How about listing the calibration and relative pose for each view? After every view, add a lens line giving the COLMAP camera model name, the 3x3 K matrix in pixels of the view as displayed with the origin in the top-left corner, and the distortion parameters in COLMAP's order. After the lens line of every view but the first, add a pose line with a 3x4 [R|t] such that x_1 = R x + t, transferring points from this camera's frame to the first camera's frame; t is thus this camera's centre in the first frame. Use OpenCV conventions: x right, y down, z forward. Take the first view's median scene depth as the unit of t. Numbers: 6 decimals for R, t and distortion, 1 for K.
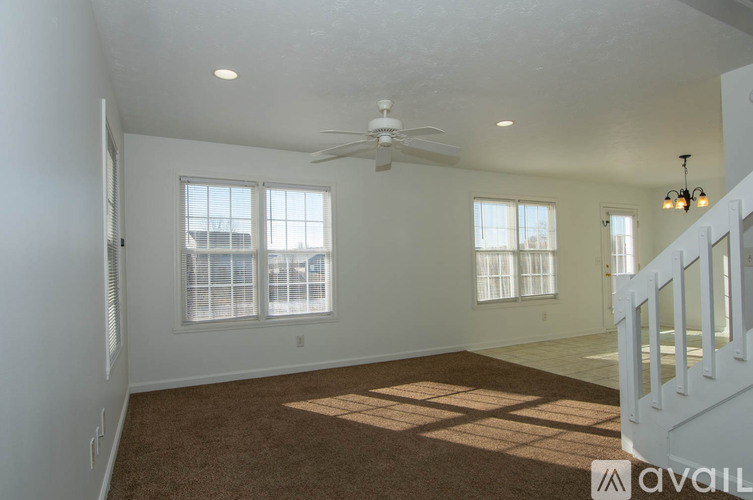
lens RADIAL K [[430.2, 0, 373.0], [0, 430.2, 267.1], [0, 0, 1]] dist [-0.032945, -0.000663]
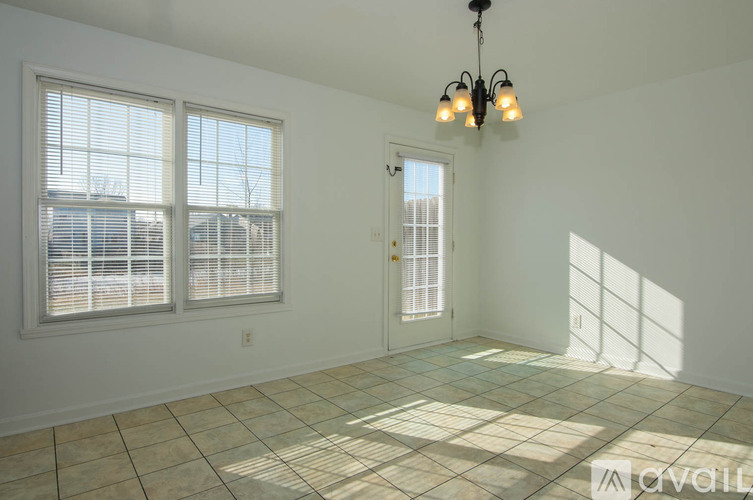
lens RADIAL K [[426.8, 0, 376.5], [0, 426.8, 250.0], [0, 0, 1]] dist [-0.005616, -0.001734]
pose [[0.980836, 0.019431, 0.193865, 0.488324], [-0.022275, 0.999674, 0.012500, -0.000433], [-0.193558, -0.016579, 0.980949, 0.503862]]
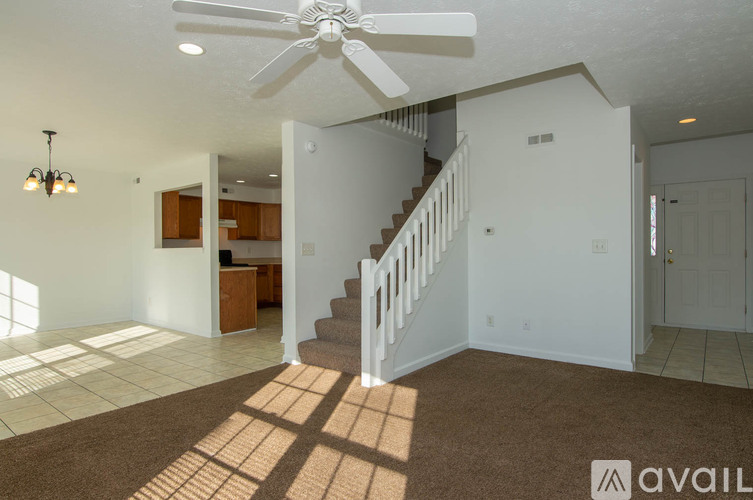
lens RADIAL K [[426.8, 0, 376.5], [0, 426.8, 250.0], [0, 0, 1]] dist [-0.005616, -0.001734]
pose [[-0.419581, 0.016974, 0.907559, -0.299129], [0.011710, 0.999843, -0.013286, 0.000076], [-0.907642, 0.005053, -0.419714, 0.675864]]
